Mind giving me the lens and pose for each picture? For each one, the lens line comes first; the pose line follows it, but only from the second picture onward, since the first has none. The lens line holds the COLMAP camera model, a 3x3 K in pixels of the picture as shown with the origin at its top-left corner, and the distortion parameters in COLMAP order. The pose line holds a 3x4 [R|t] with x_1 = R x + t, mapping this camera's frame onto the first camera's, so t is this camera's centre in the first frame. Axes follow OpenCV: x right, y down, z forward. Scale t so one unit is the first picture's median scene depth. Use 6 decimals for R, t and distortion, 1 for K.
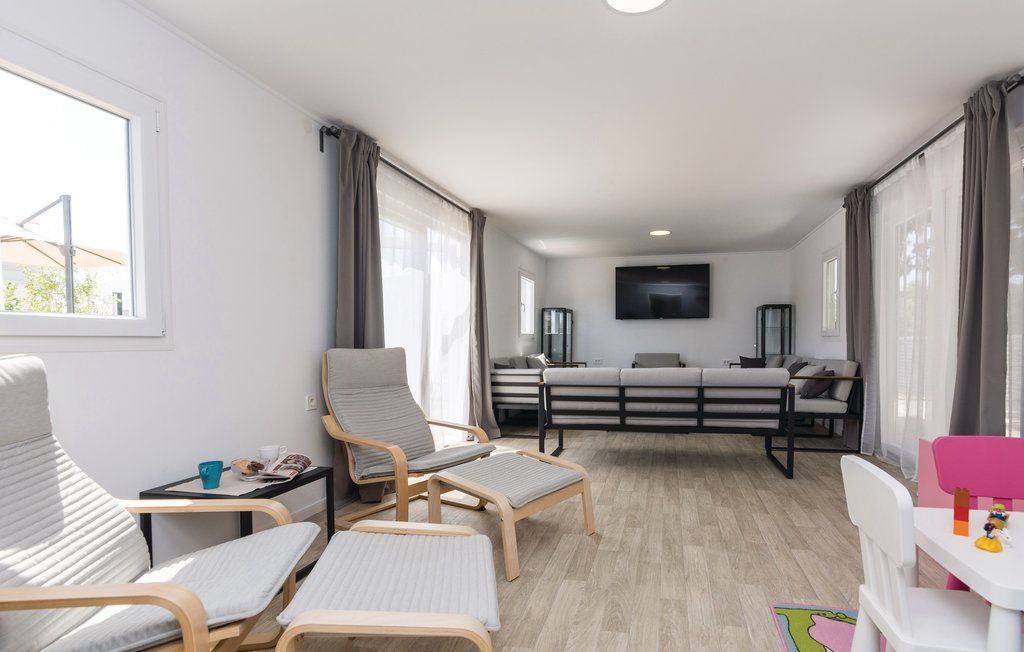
lens RADIAL K [[509.4, 0, 586.2], [0, 509.4, 369.5], [0, 0, 1]] dist [0.000498, 0.000086]
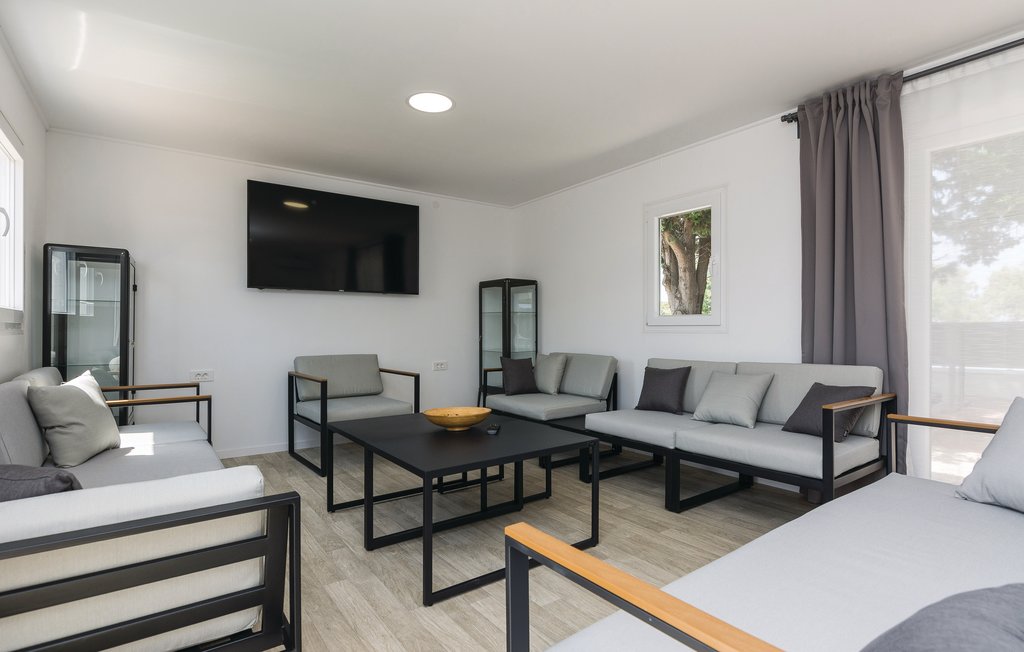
lens RADIAL K [[506.0, 0, 512.0], [0, 506.0, 326.0], [0, 0, 1]] dist [0.000010, 0.000268]
pose [[0.700147, 0.012073, 0.713896, -0.115461], [0.035601, 0.998023, -0.051793, -0.028861], [-0.713110, 0.061678, 0.698333, 0.517731]]
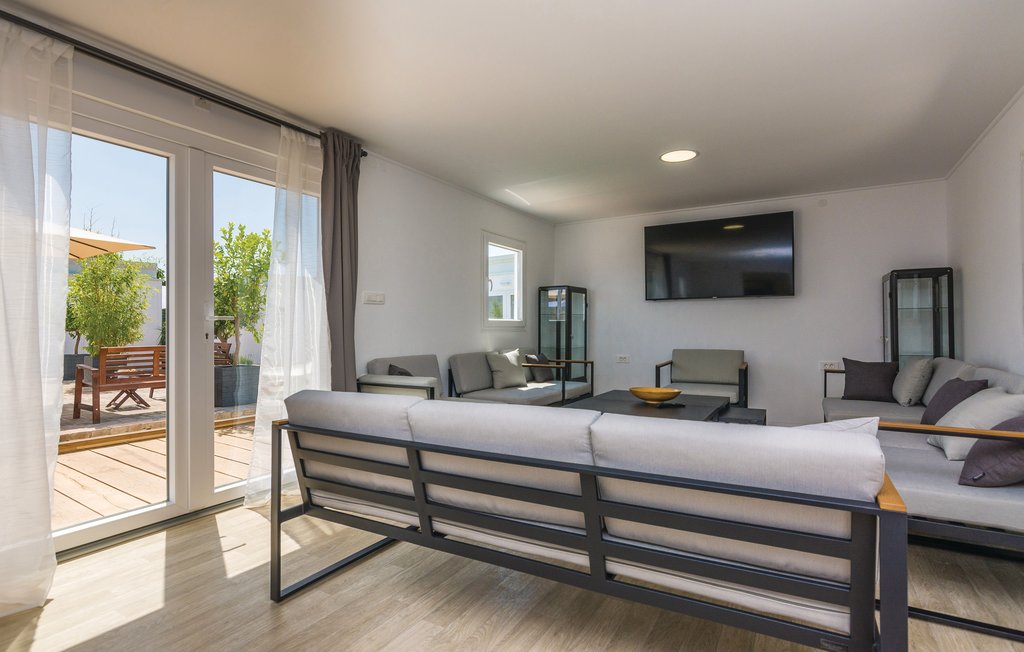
lens RADIAL K [[506.0, 0, 512.0], [0, 506.0, 326.0], [0, 0, 1]] dist [0.000010, 0.000268]
pose [[0.936476, 0.002704, -0.350721, 0.138440], [-0.023905, 0.998137, -0.056136, -0.020236], [0.349916, 0.060954, 0.934796, 0.301360]]
